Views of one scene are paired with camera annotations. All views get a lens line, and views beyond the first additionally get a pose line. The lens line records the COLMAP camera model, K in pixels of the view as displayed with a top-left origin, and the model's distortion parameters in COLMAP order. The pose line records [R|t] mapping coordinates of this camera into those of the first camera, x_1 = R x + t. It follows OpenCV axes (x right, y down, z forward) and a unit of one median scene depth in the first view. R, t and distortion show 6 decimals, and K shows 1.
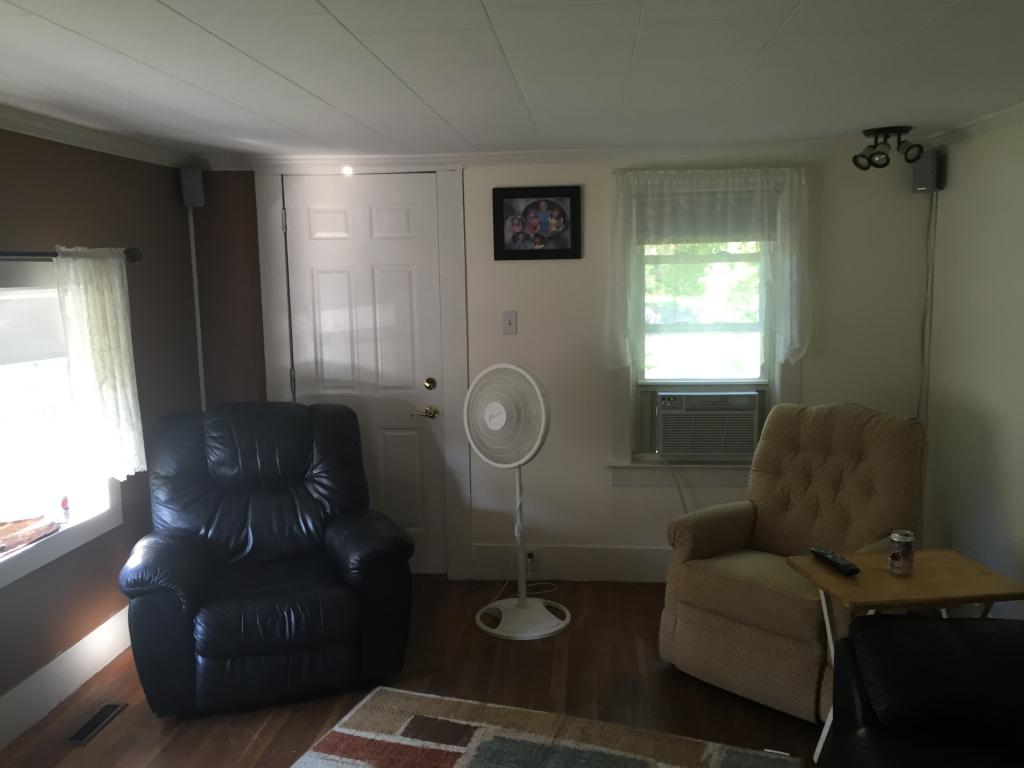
lens RADIAL K [[878.8, 0, 511.5], [0, 878.8, 383.2], [0, 0, 1]] dist [0.030257, -0.043559]
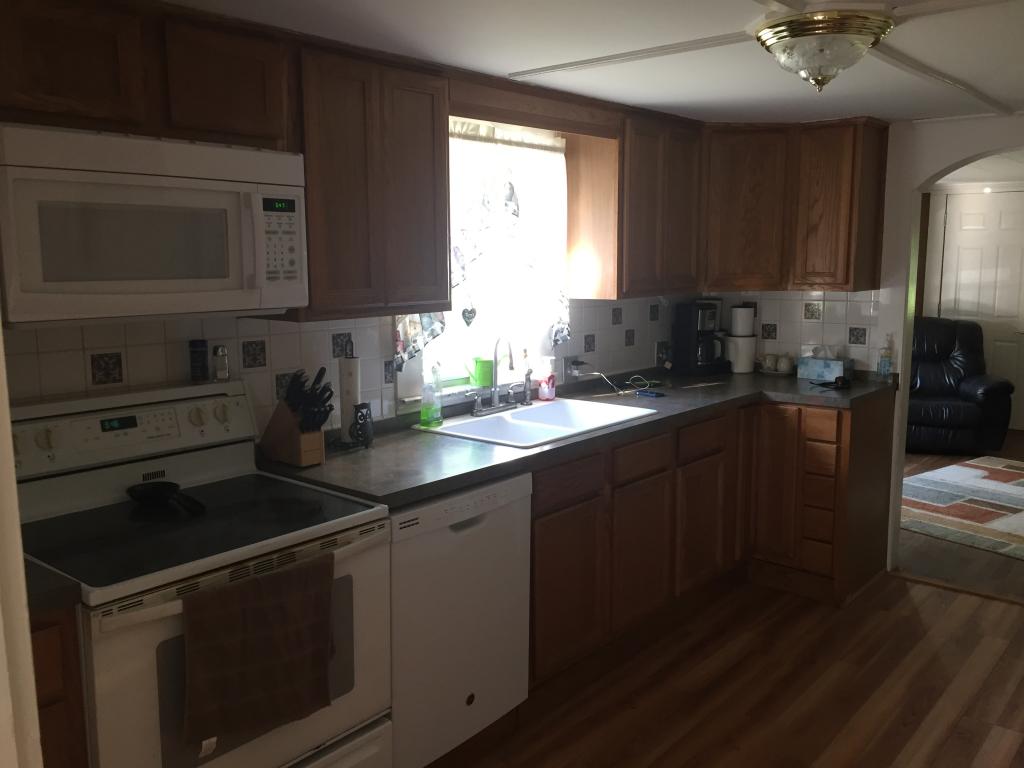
lens RADIAL K [[878.8, 0, 514.4], [0, 878.8, 381.1], [0, 0, 1]] dist [0.030257, -0.043559]
pose [[0.821050, 0.084814, -0.564521, 0.065364], [-0.076997, 0.996318, 0.037702, 0.142203], [0.565640, 0.012511, 0.824557, -0.972811]]
